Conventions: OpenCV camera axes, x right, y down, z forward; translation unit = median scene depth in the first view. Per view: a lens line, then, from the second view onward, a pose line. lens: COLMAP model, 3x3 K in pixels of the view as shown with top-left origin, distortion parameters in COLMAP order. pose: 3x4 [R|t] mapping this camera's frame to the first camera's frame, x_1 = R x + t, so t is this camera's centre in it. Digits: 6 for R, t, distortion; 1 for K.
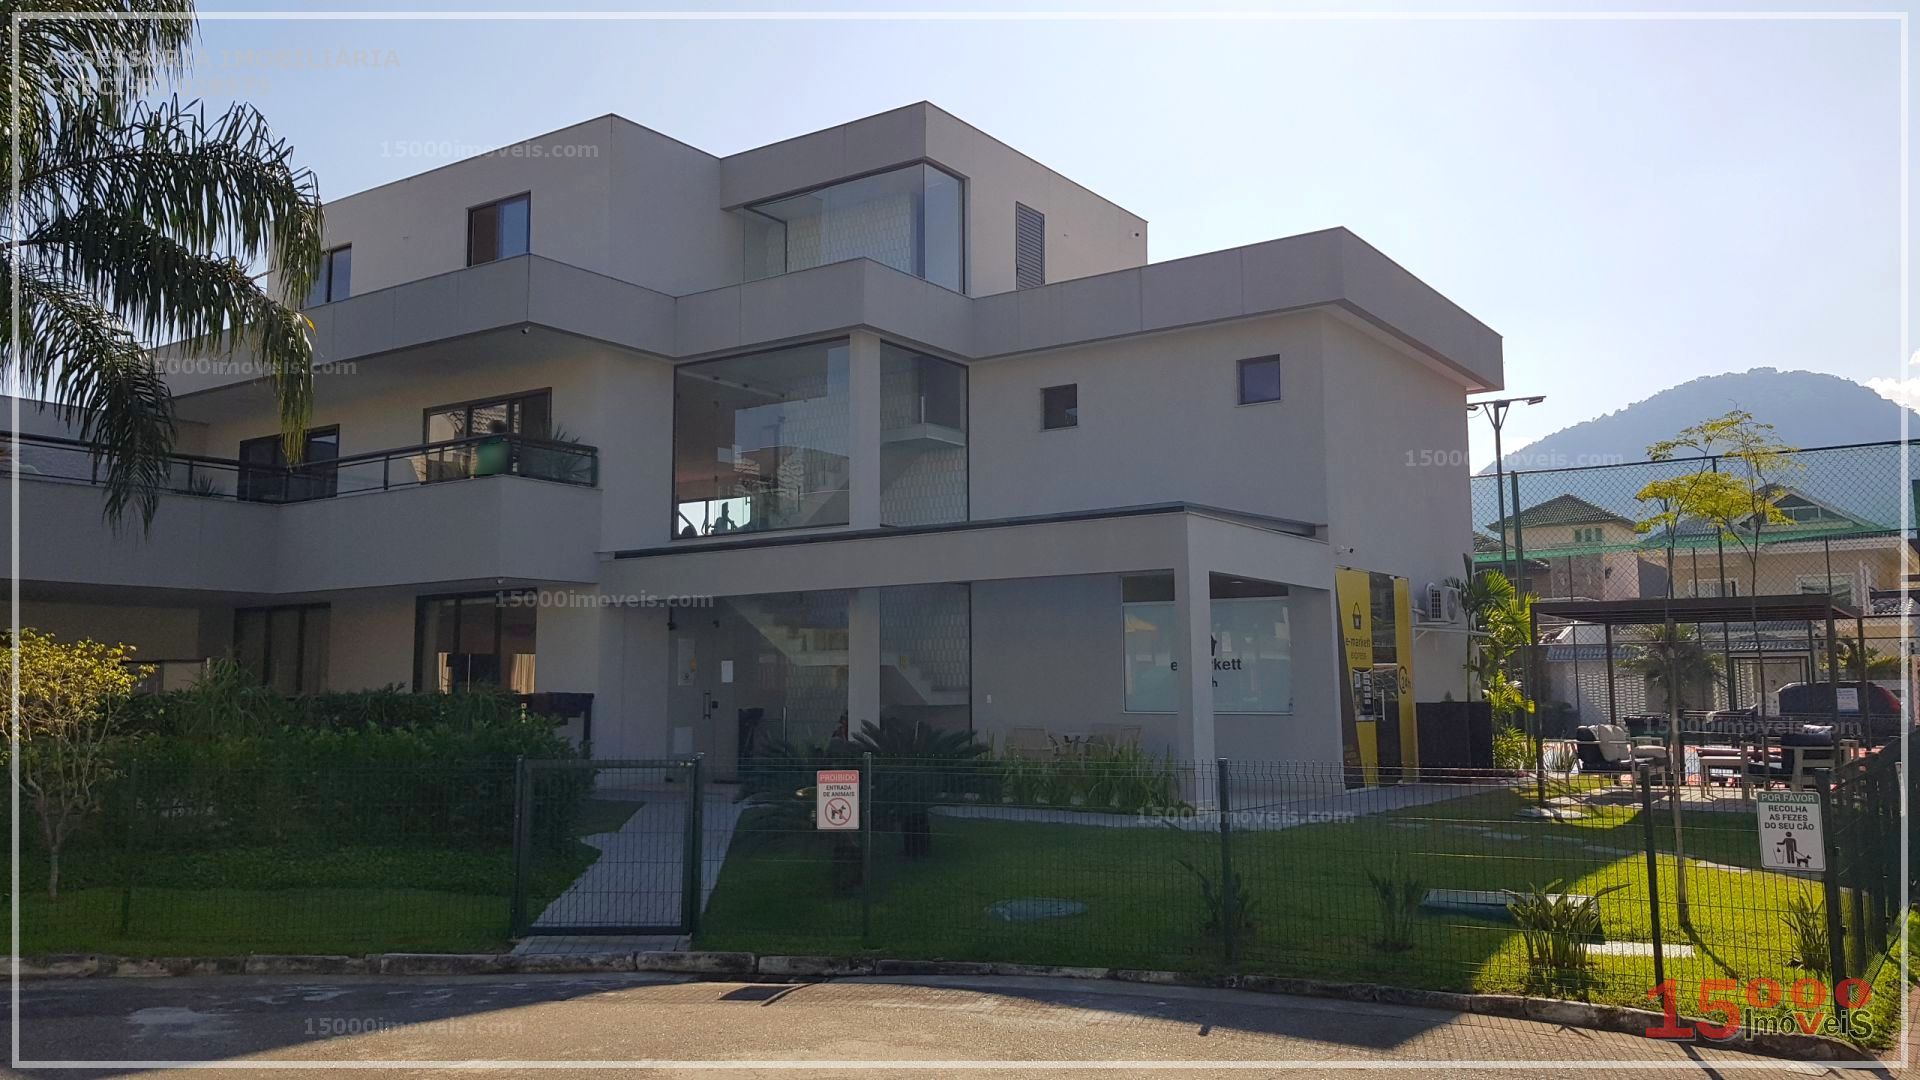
lens RADIAL K [[1511.7, 0, 961.8], [0, 1511.7, 535.4], [0, 0, 1]] dist [0.041752, 0.001240]
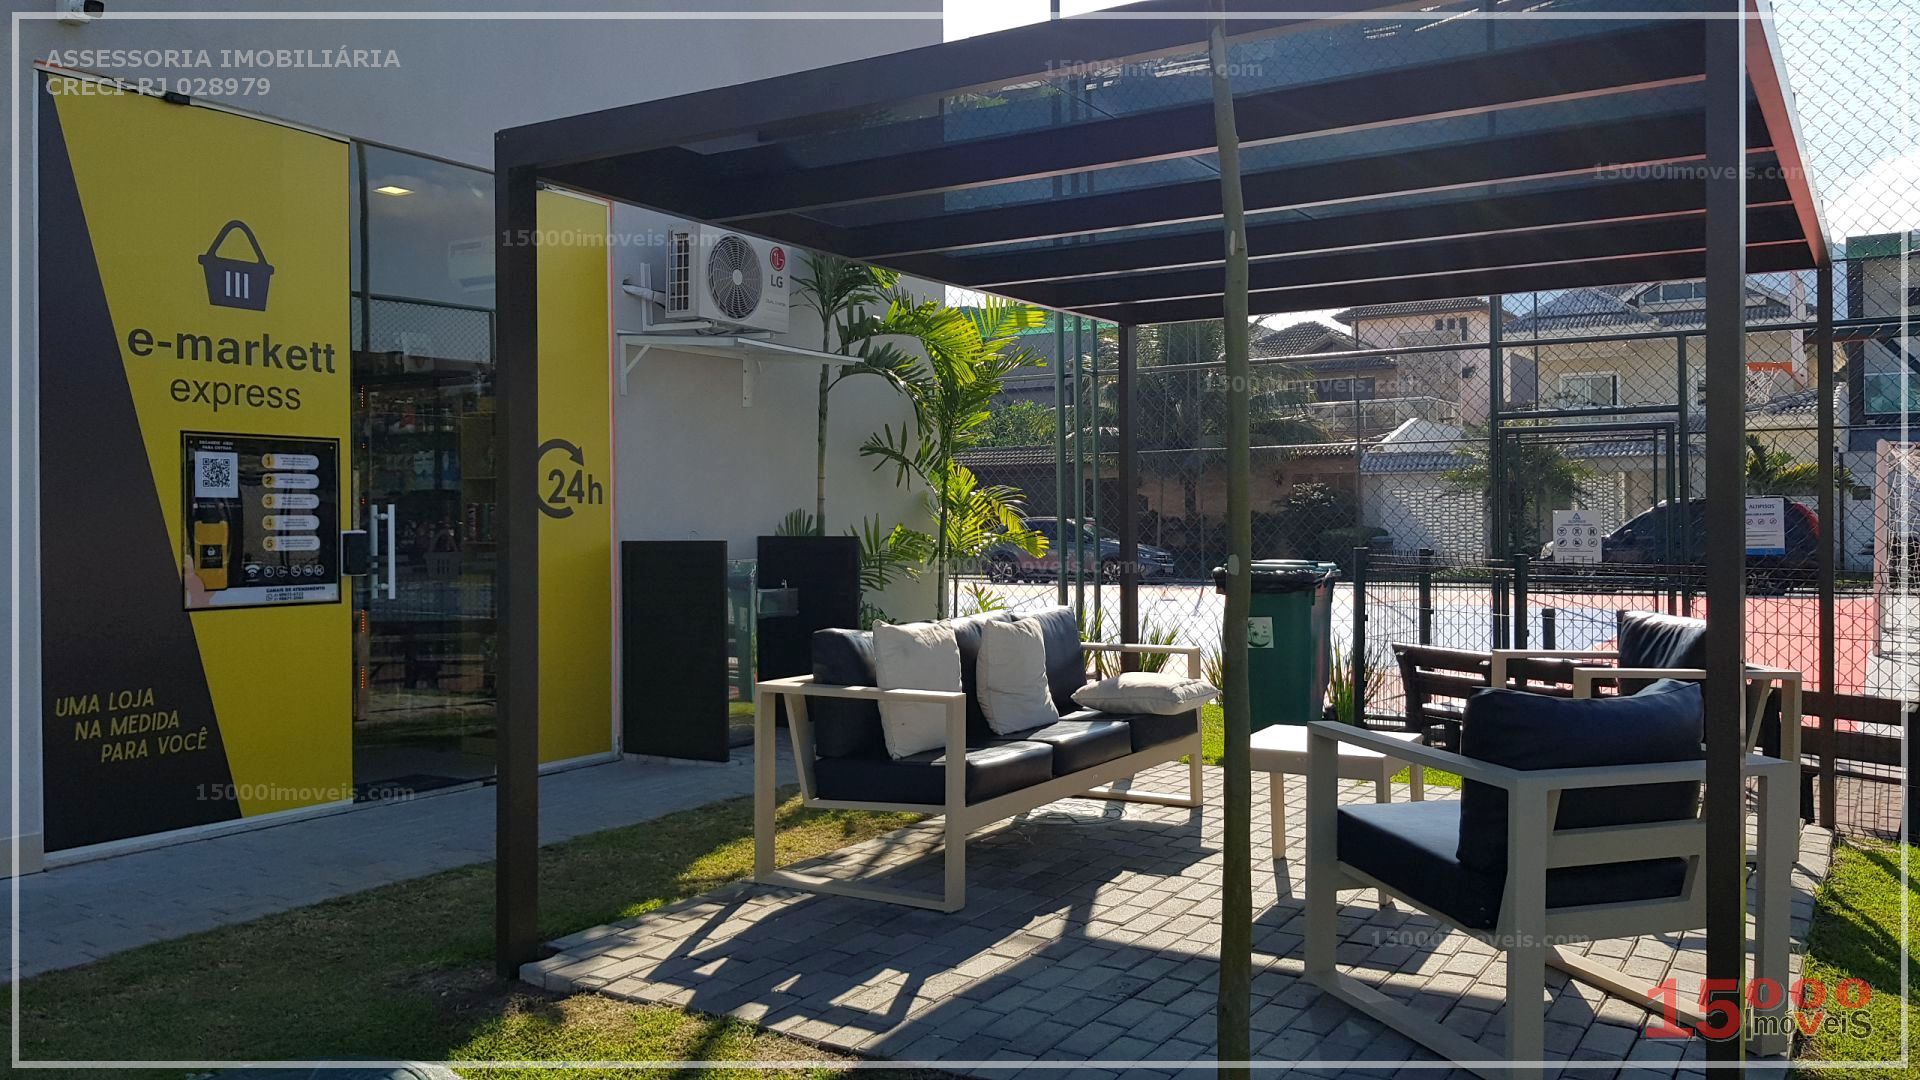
lens RADIAL K [[1511.7, 0, 958.7], [0, 1511.7, 538.0], [0, 0, 1]] dist [0.041752, 0.001240]
pose [[0.998745, -0.002265, 0.050028, 0.388308], [-0.003579, 0.993196, 0.116402, 0.071234], [-0.049952, -0.116435, 0.991941, 0.682085]]
